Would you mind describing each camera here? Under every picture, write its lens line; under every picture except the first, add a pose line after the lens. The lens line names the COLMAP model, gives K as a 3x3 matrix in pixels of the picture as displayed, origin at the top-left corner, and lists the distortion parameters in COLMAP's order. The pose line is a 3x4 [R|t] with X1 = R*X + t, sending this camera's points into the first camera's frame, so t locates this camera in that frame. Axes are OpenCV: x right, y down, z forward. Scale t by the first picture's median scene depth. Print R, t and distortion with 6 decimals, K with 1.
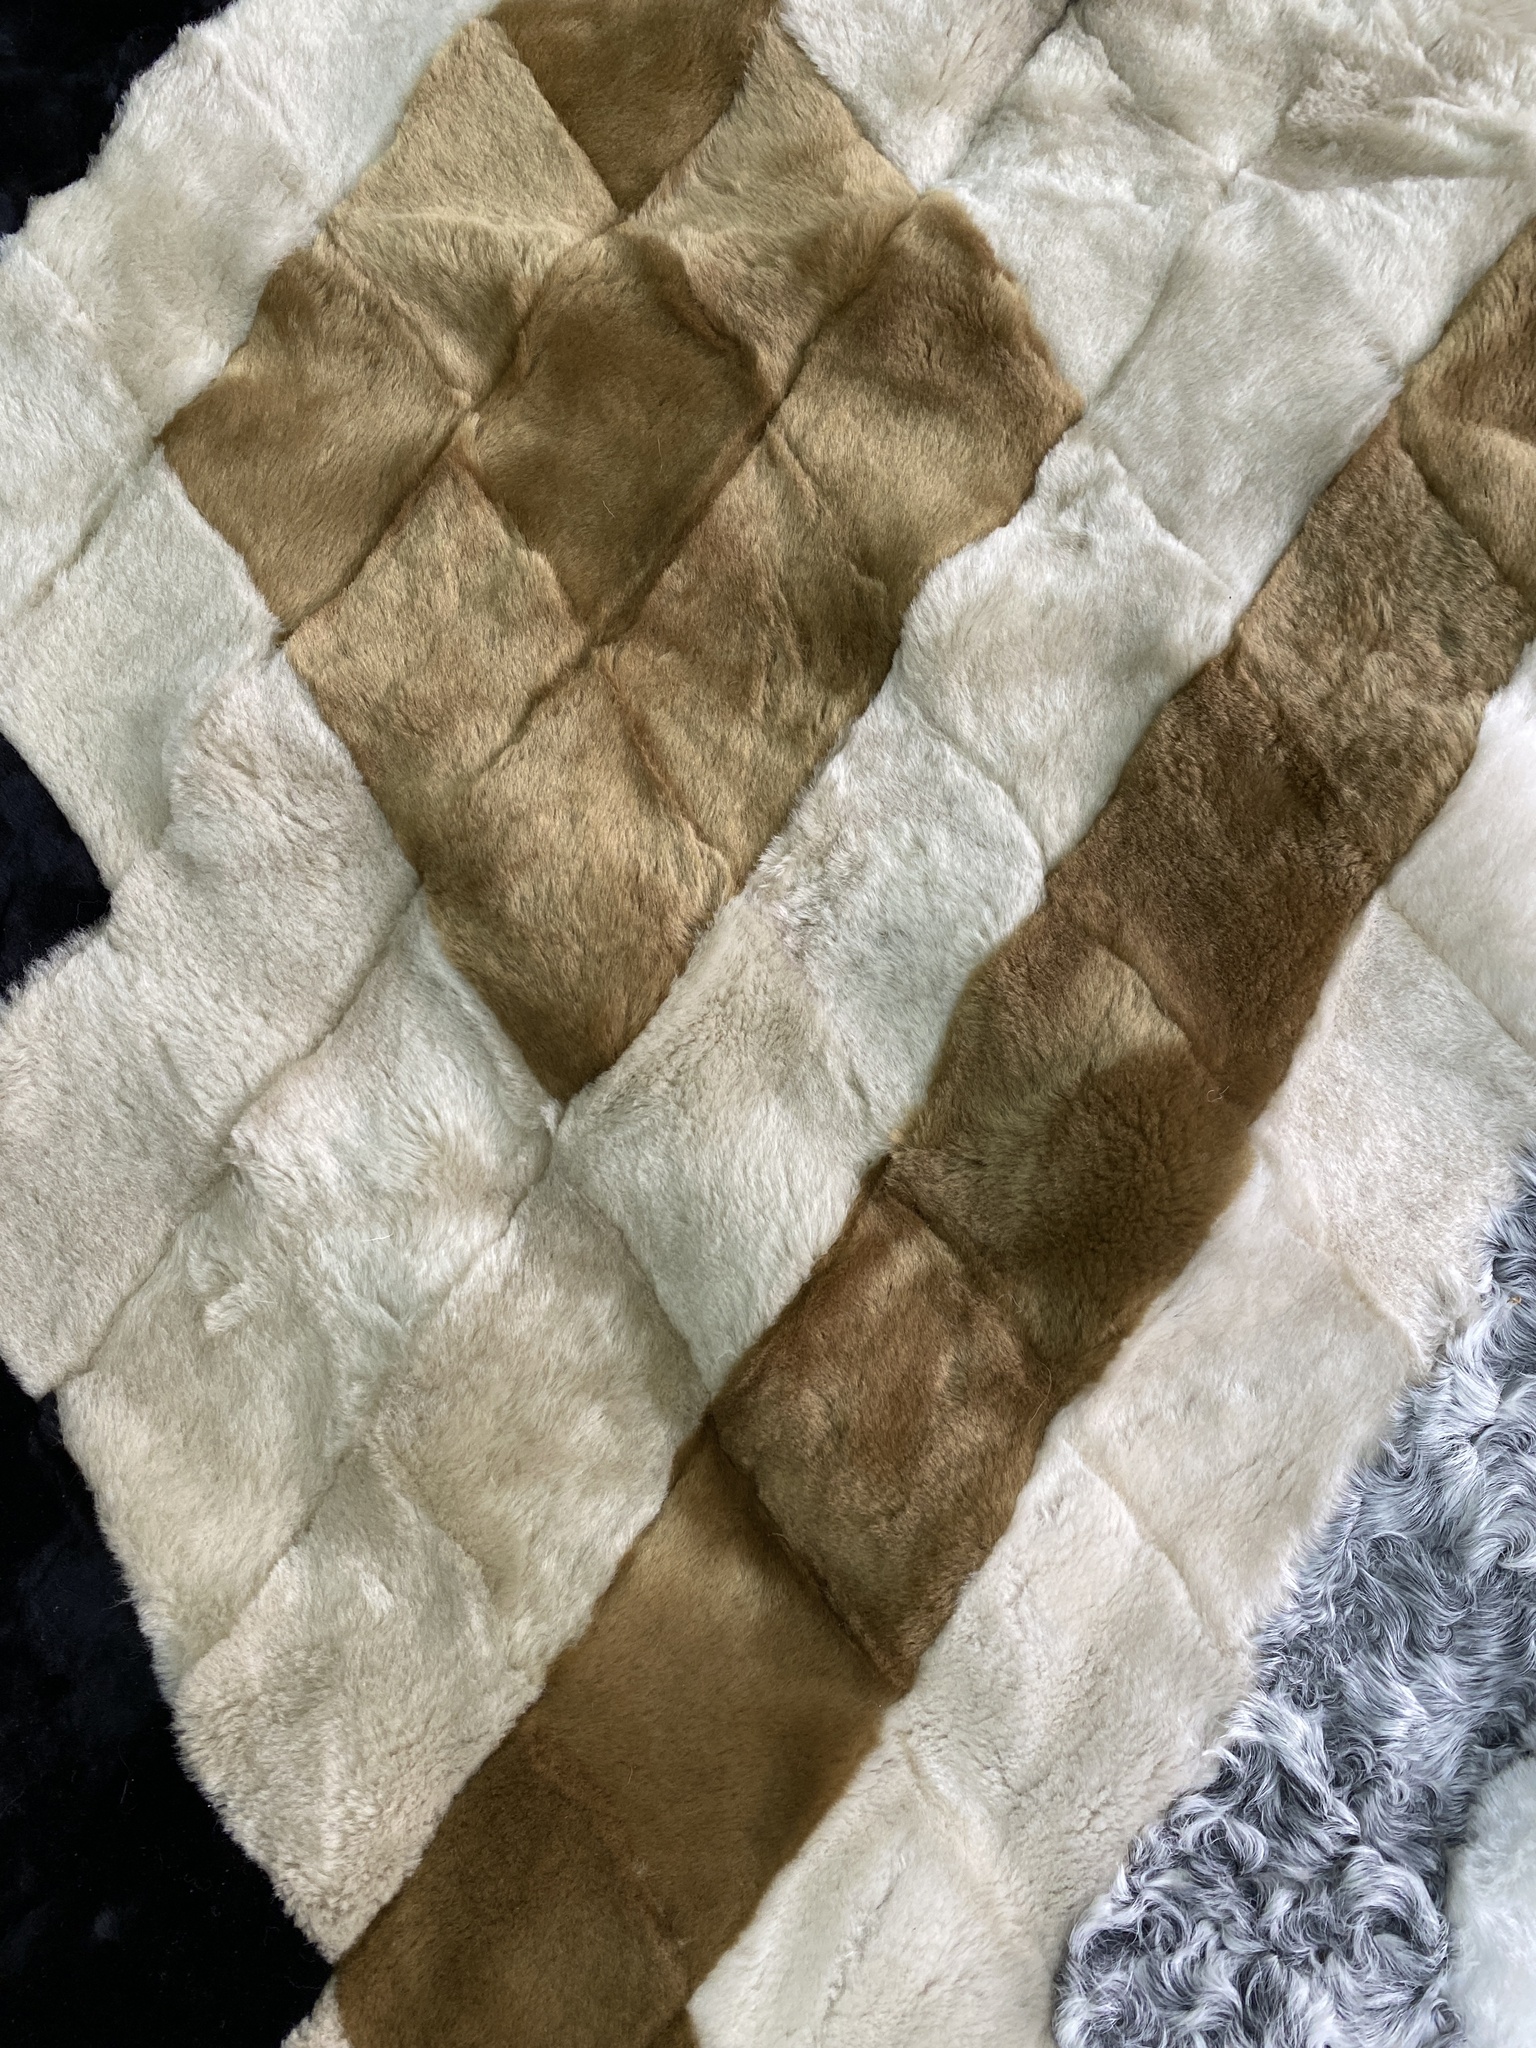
lens RADIAL K [[1591.6, 0, 769.7], [0, 1591.6, 1005.1], [0, 0, 1]] dist [0.030748, -0.039698]
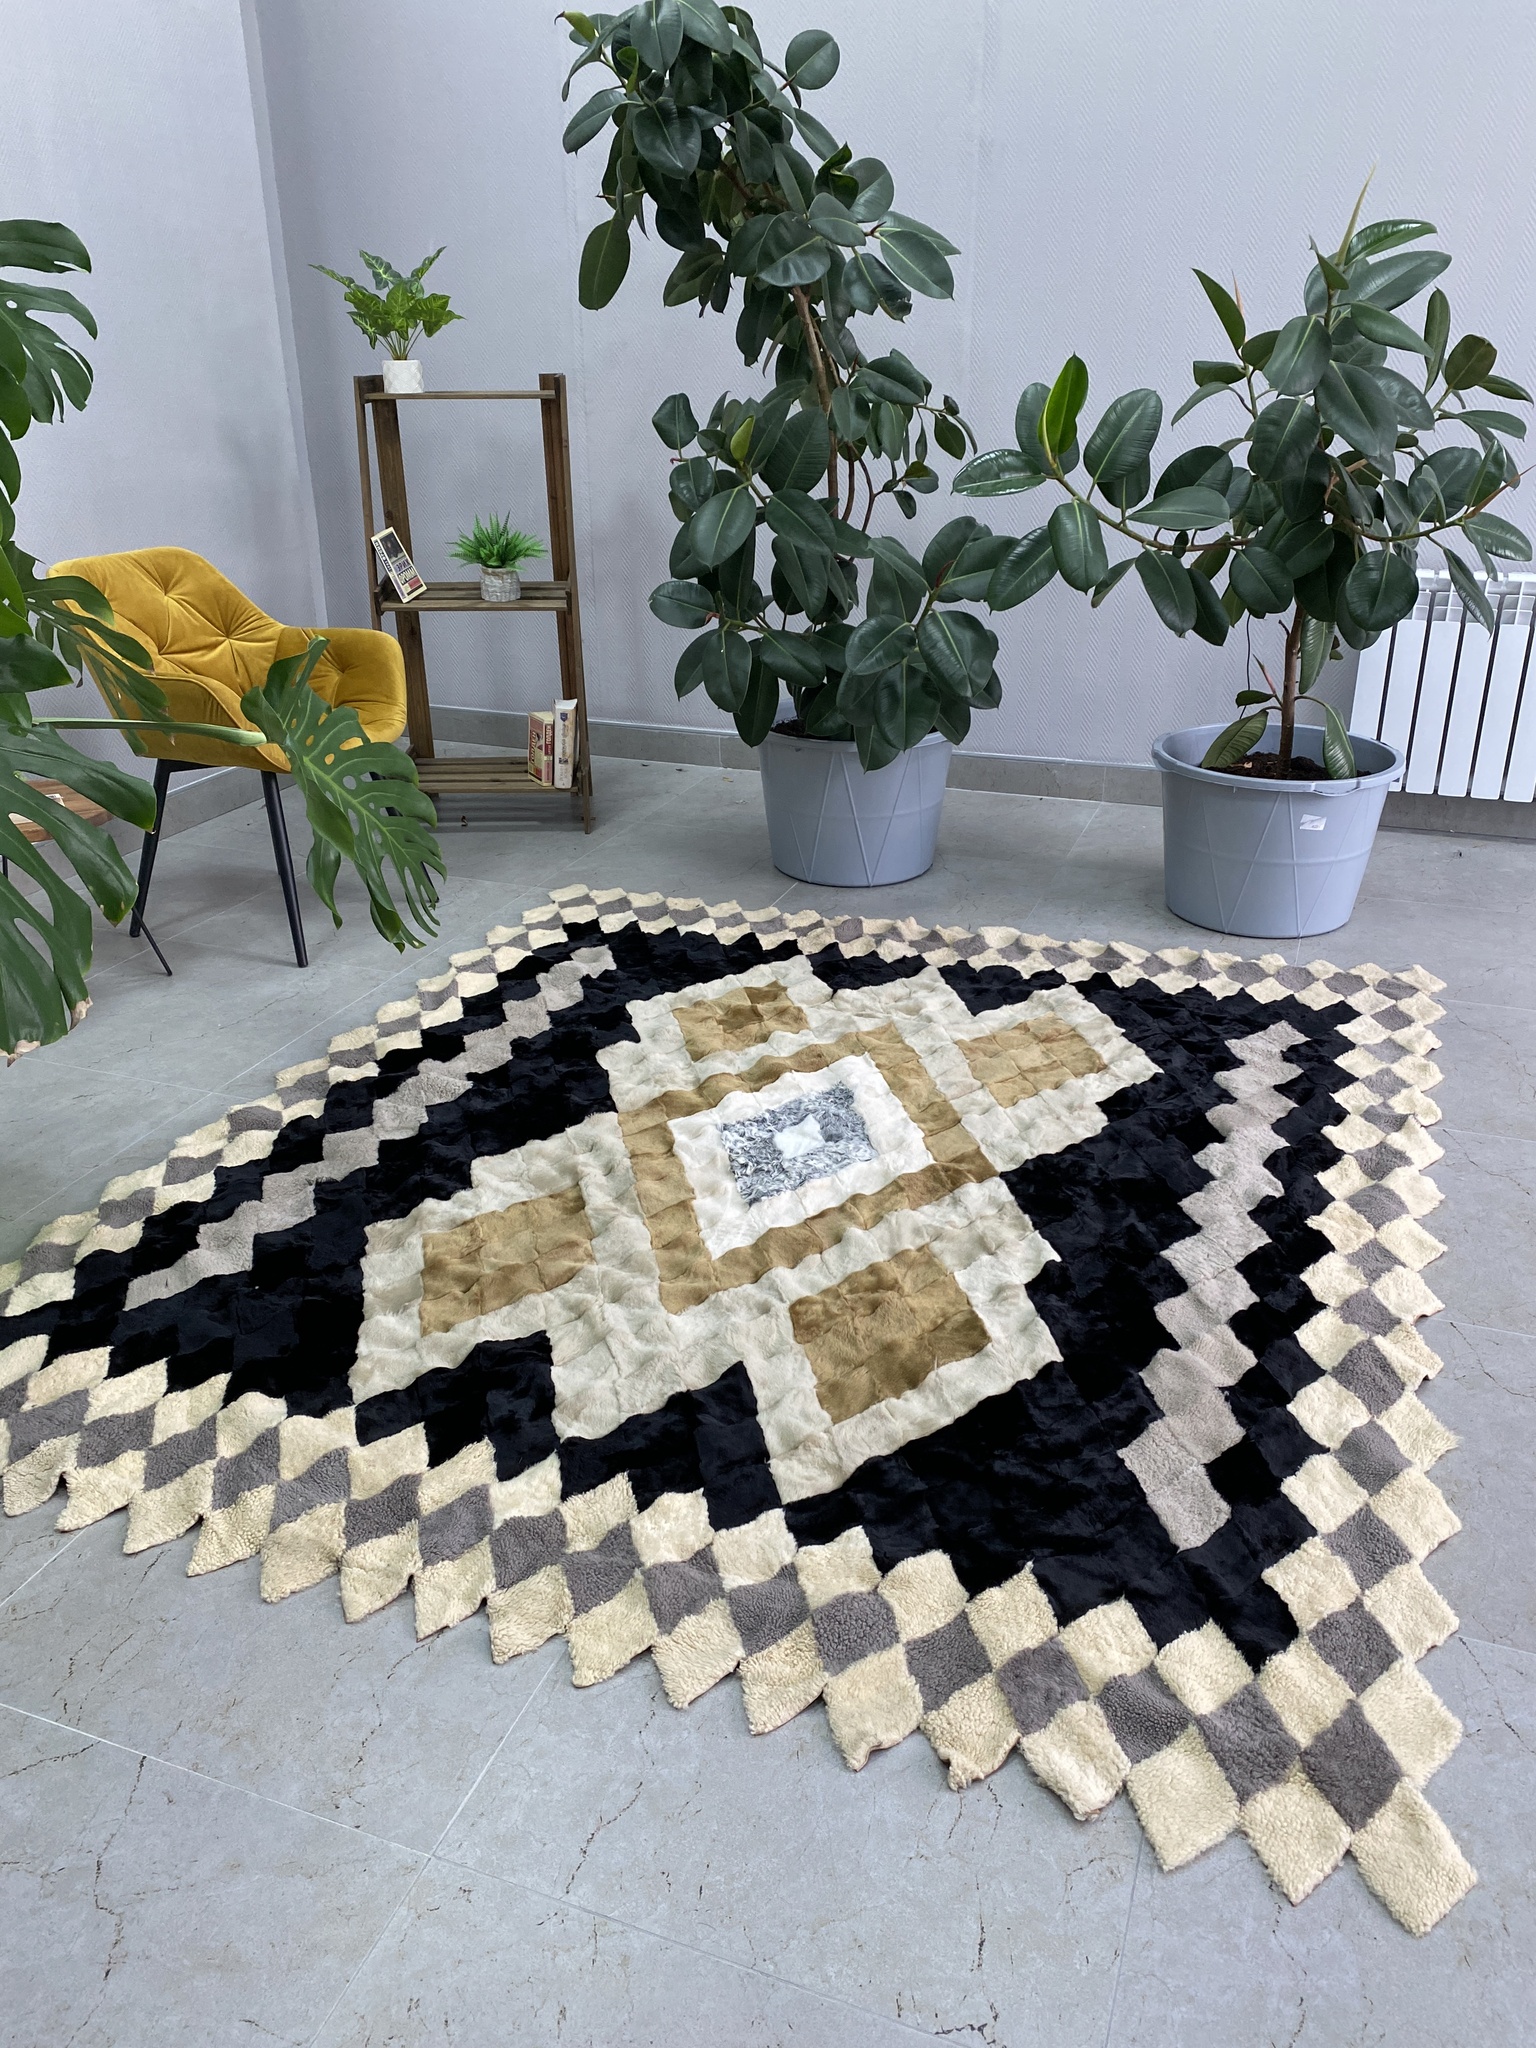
lens RADIAL K [[1591.6, 0, 778.6], [0, 1591.6, 1012.0], [0, 0, 1]] dist [0.030748, -0.039698]
pose [[0.948217, 0.131478, -0.289132, 2.128569], [-0.312846, 0.543869, -0.778675, 5.099275], [0.054871, 0.828807, 0.556838, -2.874133]]
